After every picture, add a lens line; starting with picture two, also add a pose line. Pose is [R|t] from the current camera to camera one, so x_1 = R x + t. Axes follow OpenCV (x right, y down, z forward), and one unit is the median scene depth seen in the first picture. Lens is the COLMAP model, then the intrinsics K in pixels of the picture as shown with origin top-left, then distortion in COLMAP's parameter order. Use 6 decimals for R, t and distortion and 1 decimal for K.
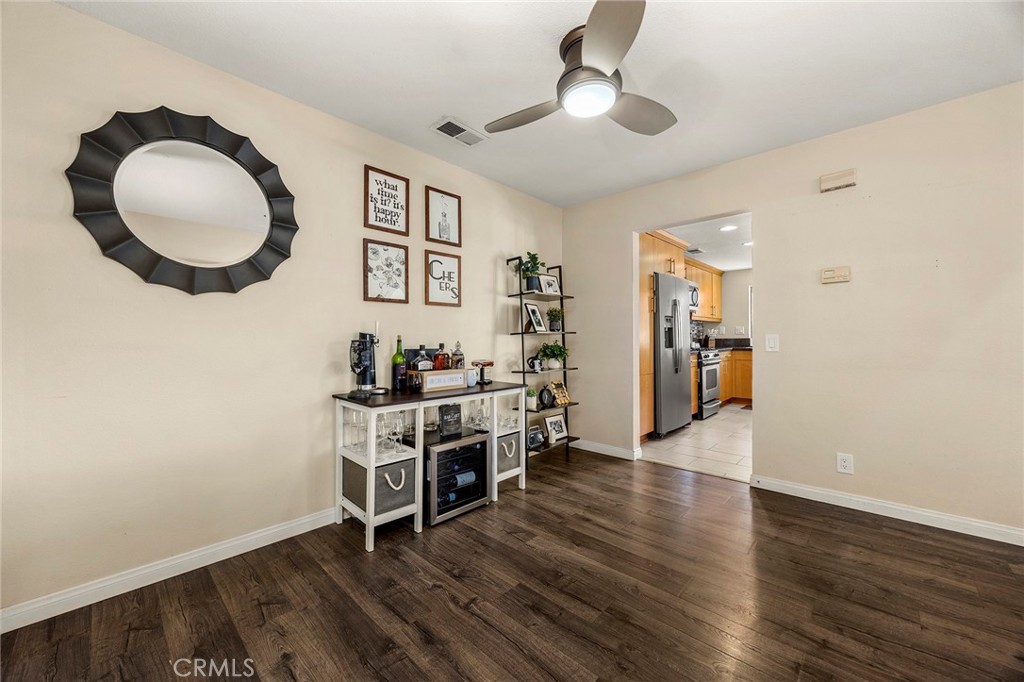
lens RADIAL K [[391.0, 0, 511.3], [0, 391.0, 335.8], [0, 0, 1]] dist [0.000062, 0.000021]
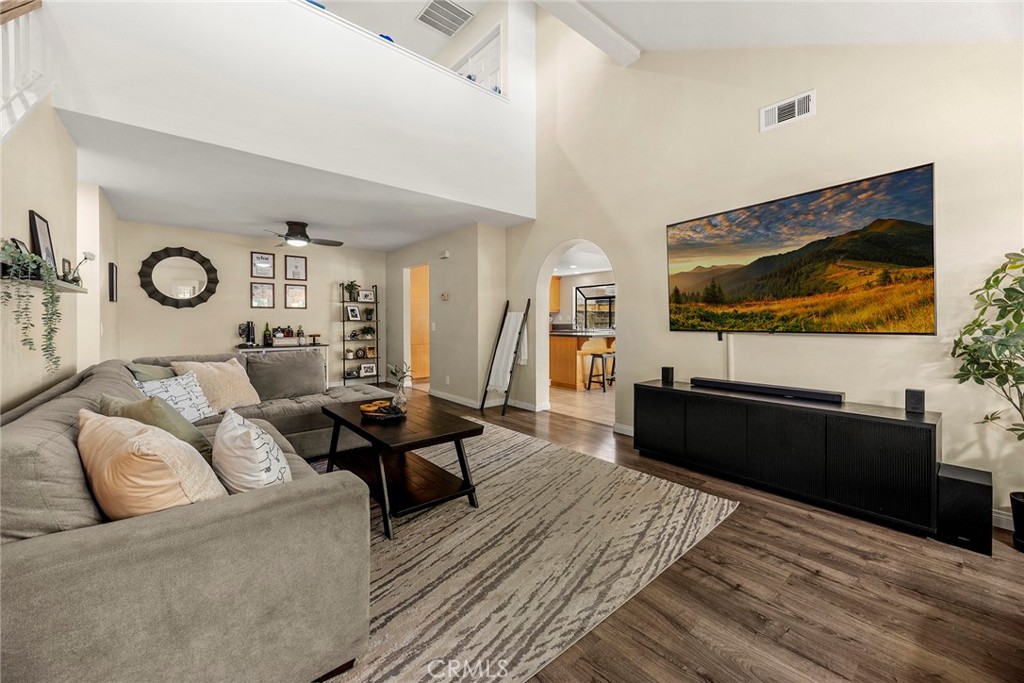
lens RADIAL K [[393.2, 0, 514.5], [0, 393.2, 324.0], [0, 0, 1]] dist [-0.002581, -0.000045]
pose [[0.994813, 0.005444, -0.101572, 1.386379], [-0.004196, 0.999913, 0.012489, -0.026181], [0.101631, -0.011998, 0.994750, -1.161959]]
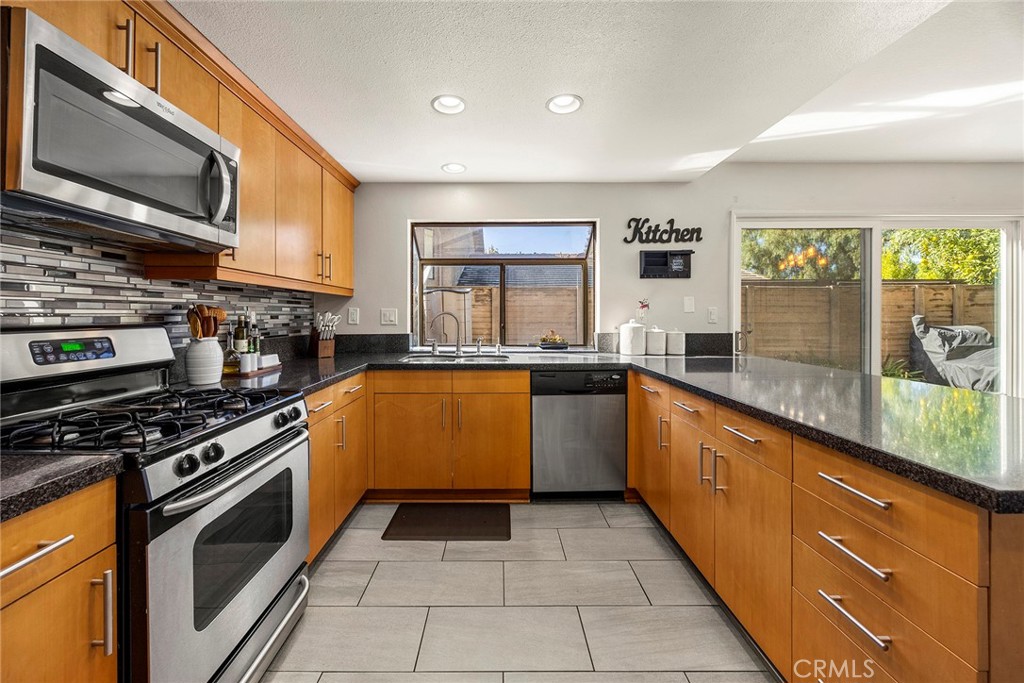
lens RADIAL K [[400.1, 0, 496.2], [0, 400.1, 318.1], [0, 0, 1]] dist [-0.002829, -0.000030]
pose [[0.724810, 0.004917, 0.688931, 0.920260], [-0.012255, 0.999908, 0.005757, -0.042969], [-0.688840, -0.012616, 0.724804, 1.500047]]
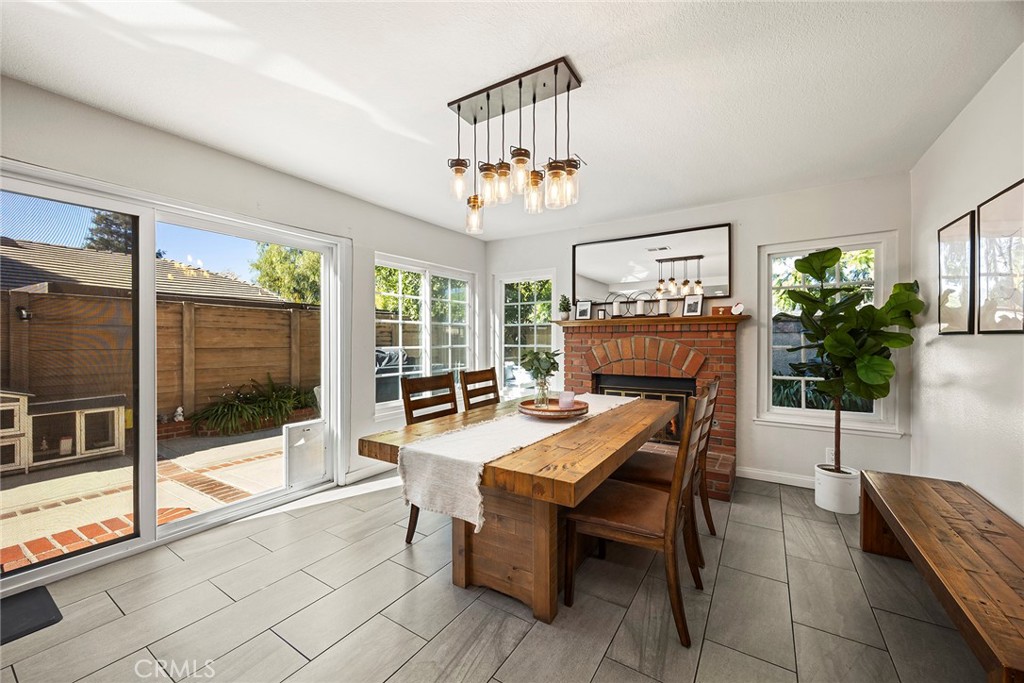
lens RADIAL K [[394.5, 0, 514.1], [0, 394.5, 343.5], [0, 0, 1]] dist [-0.002204, -0.000094]
pose [[-0.192262, 0.000284, 0.981344, 1.599714], [-0.009684, 0.999951, -0.002186, -0.056918], [-0.981296, -0.009923, -0.192250, 0.972893]]
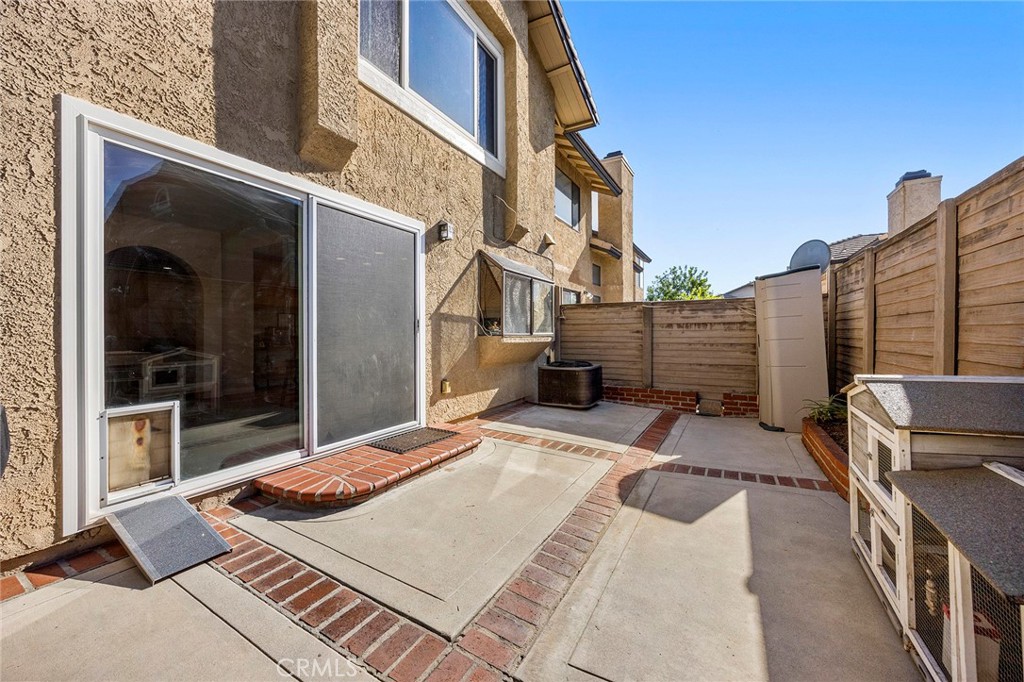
lens RADIAL K [[394.2, 0, 507.1], [0, 394.2, 333.7], [0, 0, 1]] dist [-0.001489, -0.000068]
pose [[0.236832, 0.009731, -0.971502, 3.764004], [0.009790, 0.999875, 0.012402, 0.030009], [0.971501, -0.012448, 0.236707, 1.864628]]
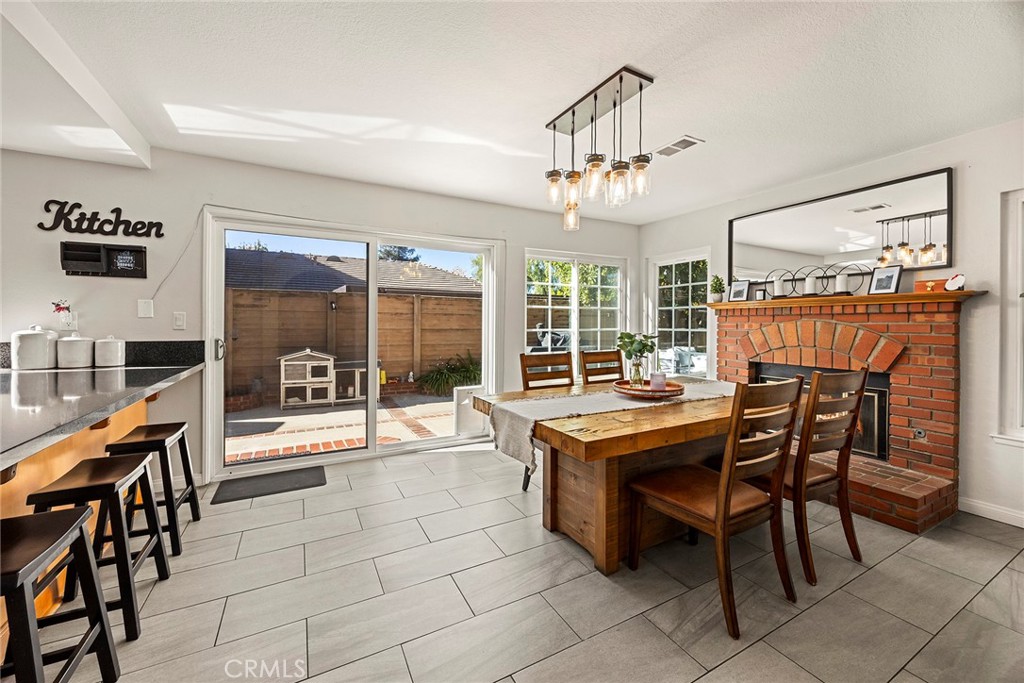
lens RADIAL K [[396.7, 0, 507.6], [0, 396.7, 325.6], [0, 0, 1]] dist [-0.001459, -0.000082]
pose [[0.316331, 0.005443, 0.948633, 1.475519], [-0.018057, 0.999837, 0.000285, -0.056203], [-0.948477, -0.017220, 0.316377, 0.743528]]
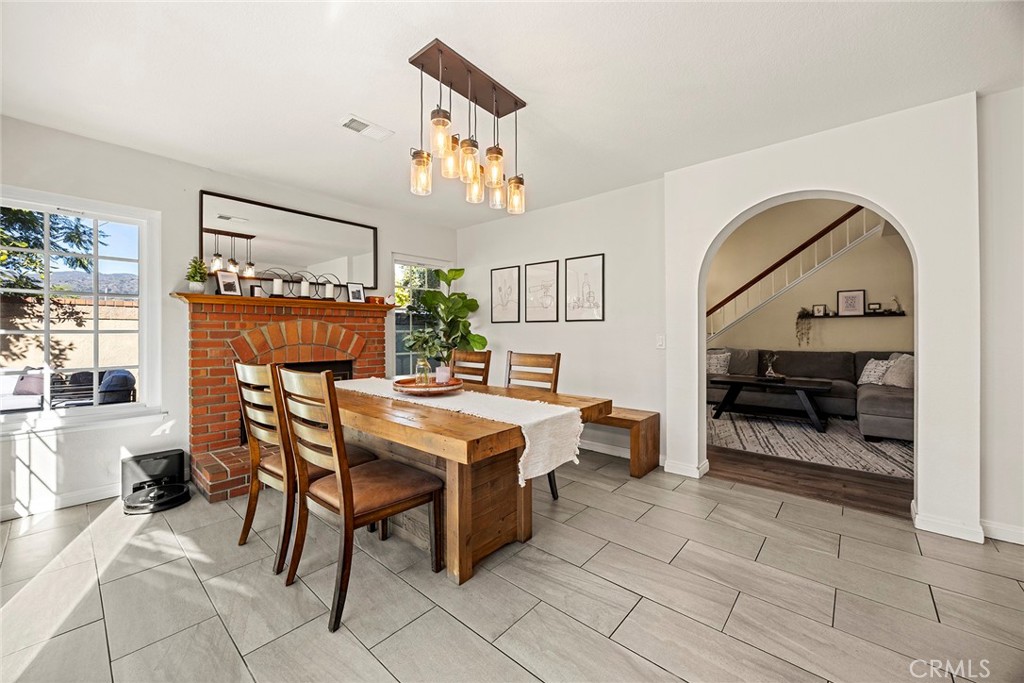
lens RADIAL K [[391.0, 0, 511.3], [0, 391.0, 336.3], [0, 0, 1]] dist [0.000062, 0.000021]
pose [[-0.998948, 0.009078, -0.044956, 2.275305], [0.009104, 0.999958, -0.000368, -0.028342], [0.044951, -0.000777, -0.998989, 1.596676]]
